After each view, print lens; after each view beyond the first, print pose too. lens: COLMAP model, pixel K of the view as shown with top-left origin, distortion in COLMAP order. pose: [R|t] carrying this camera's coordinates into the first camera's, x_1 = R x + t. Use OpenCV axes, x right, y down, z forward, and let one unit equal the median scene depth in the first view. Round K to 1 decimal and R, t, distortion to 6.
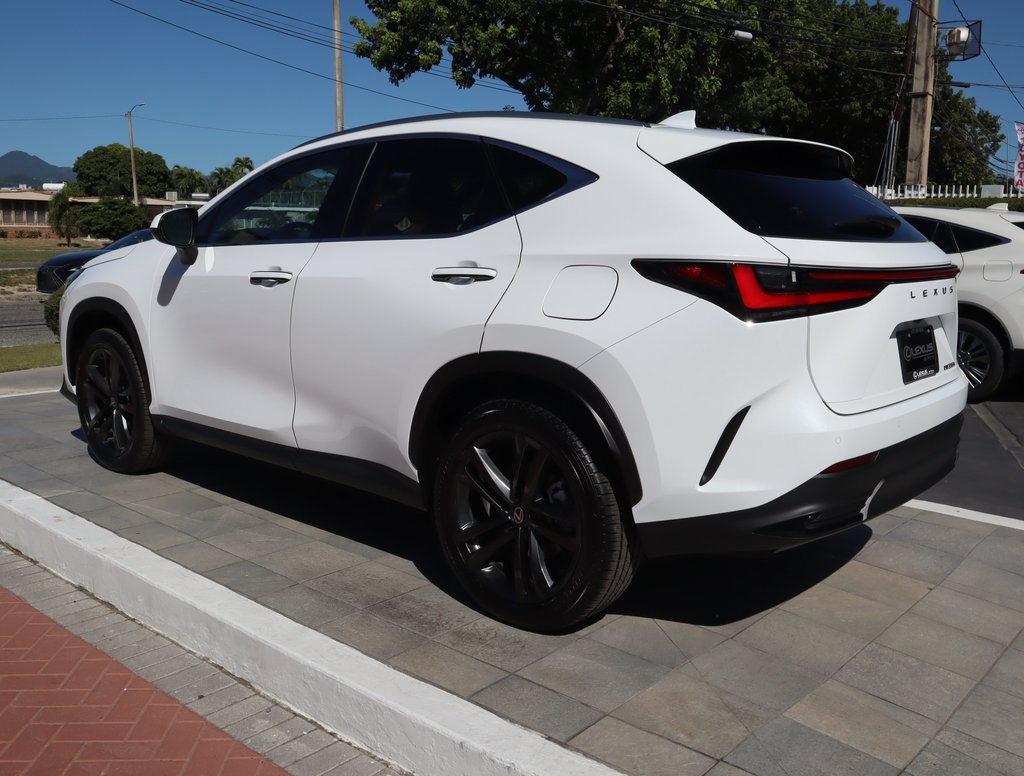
lens RADIAL K [[957.8, 0, 518.9], [0, 957.8, 389.6], [0, 0, 1]] dist [-0.089349, 0.104673]
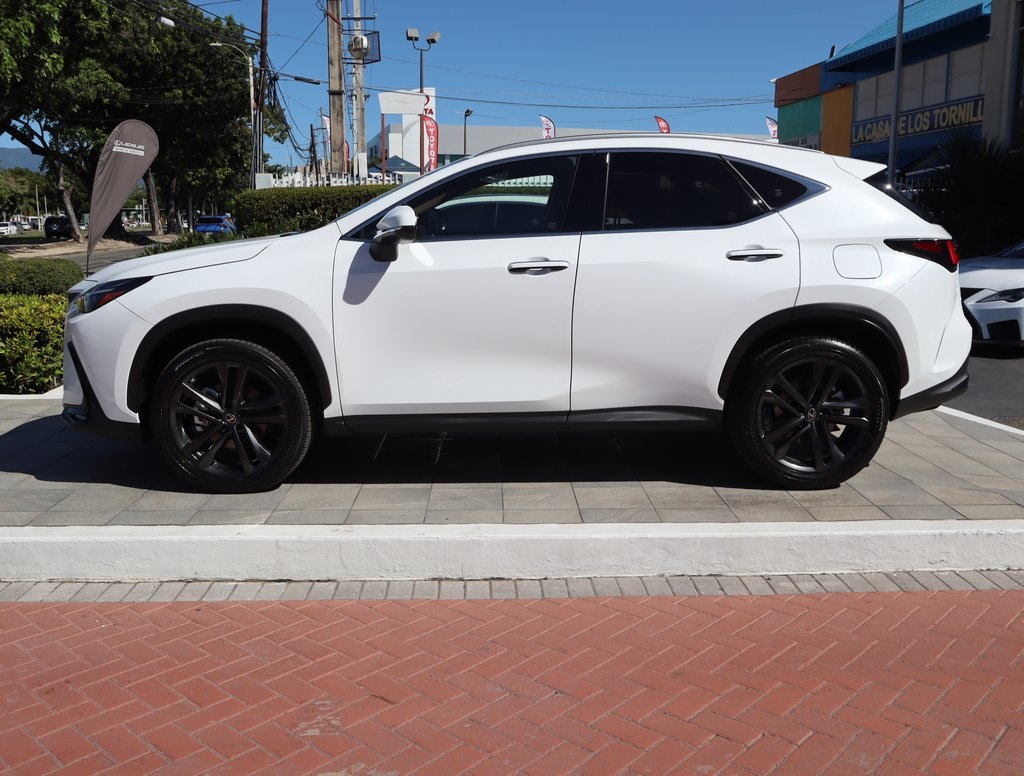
lens RADIAL K [[957.8, 0, 518.9], [0, 957.8, 389.6], [0, 0, 1]] dist [-0.089349, 0.104673]
pose [[0.736688, -0.139338, 0.661721, -0.983504], [0.129118, 0.989522, 0.064618, -0.045529], [-0.663791, 0.037837, 0.746960, 0.147662]]
